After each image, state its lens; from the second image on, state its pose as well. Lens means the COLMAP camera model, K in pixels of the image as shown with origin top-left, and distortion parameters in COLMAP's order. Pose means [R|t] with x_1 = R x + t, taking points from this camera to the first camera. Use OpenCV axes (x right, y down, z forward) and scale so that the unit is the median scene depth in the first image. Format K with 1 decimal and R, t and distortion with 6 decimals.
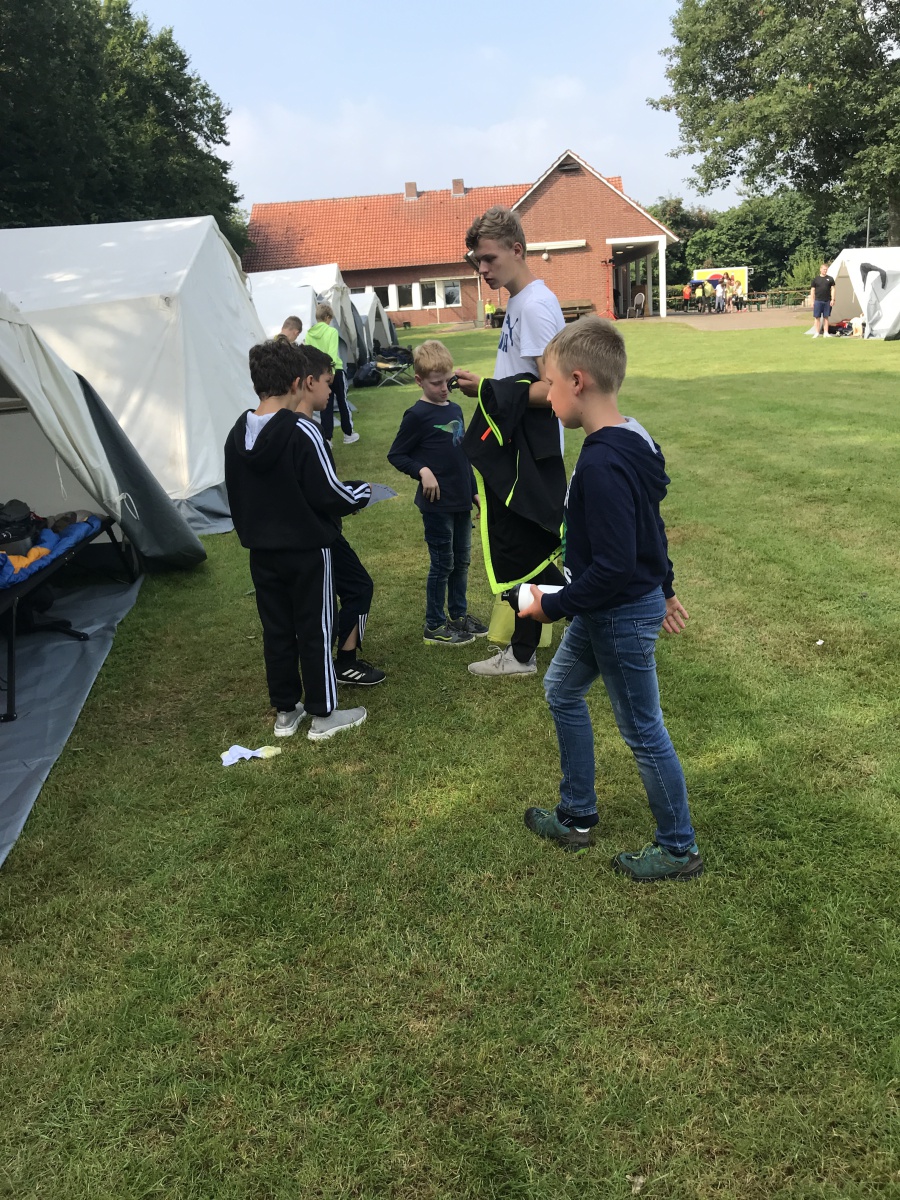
lens RADIAL K [[972.4, 0, 471.1], [0, 972.4, 593.9], [0, 0, 1]] dist [0.003804, -0.016157]
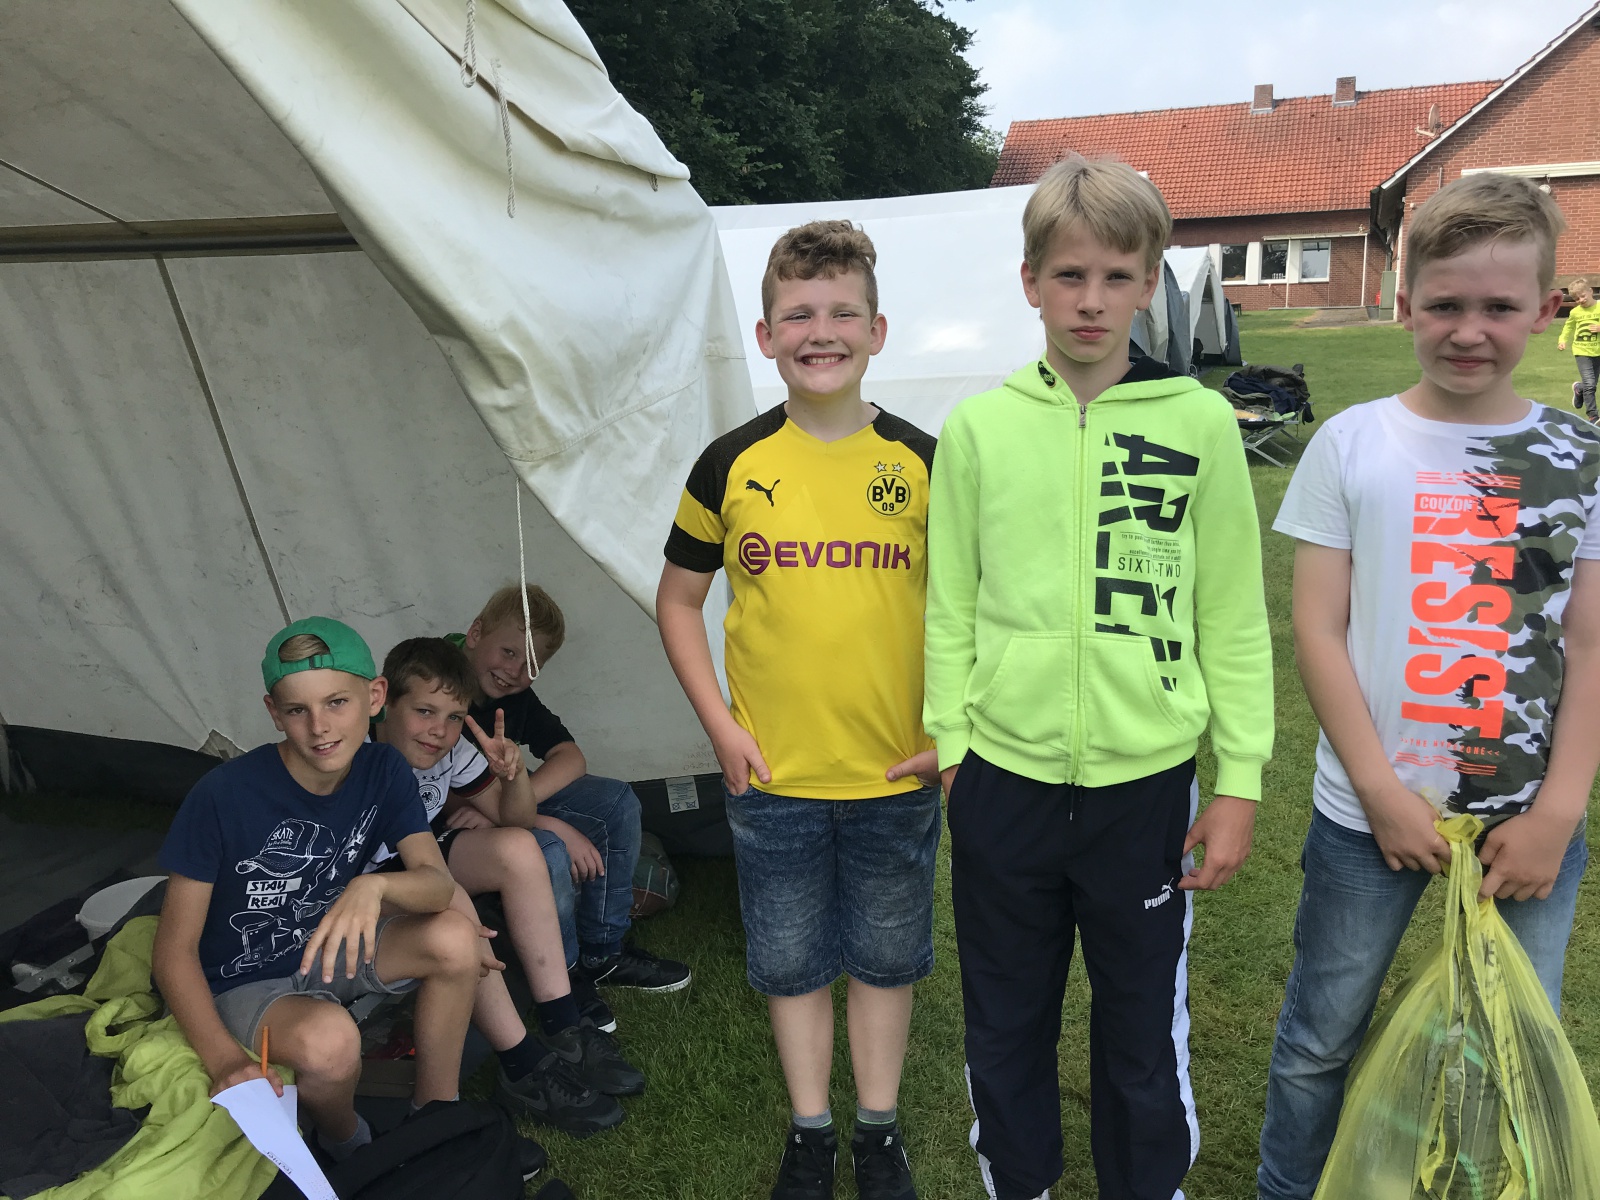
lens RADIAL K [[1296.5, 0, 797.2], [0, 1296.5, 601.9], [0, 0, 1]] dist [0.003804, -0.016157]
pose [[0.933236, 0.113553, -0.340845, -0.021209], [-0.127515, 0.991659, -0.018764, -0.038894], [0.335872, 0.060974, 0.939932, 0.136451]]
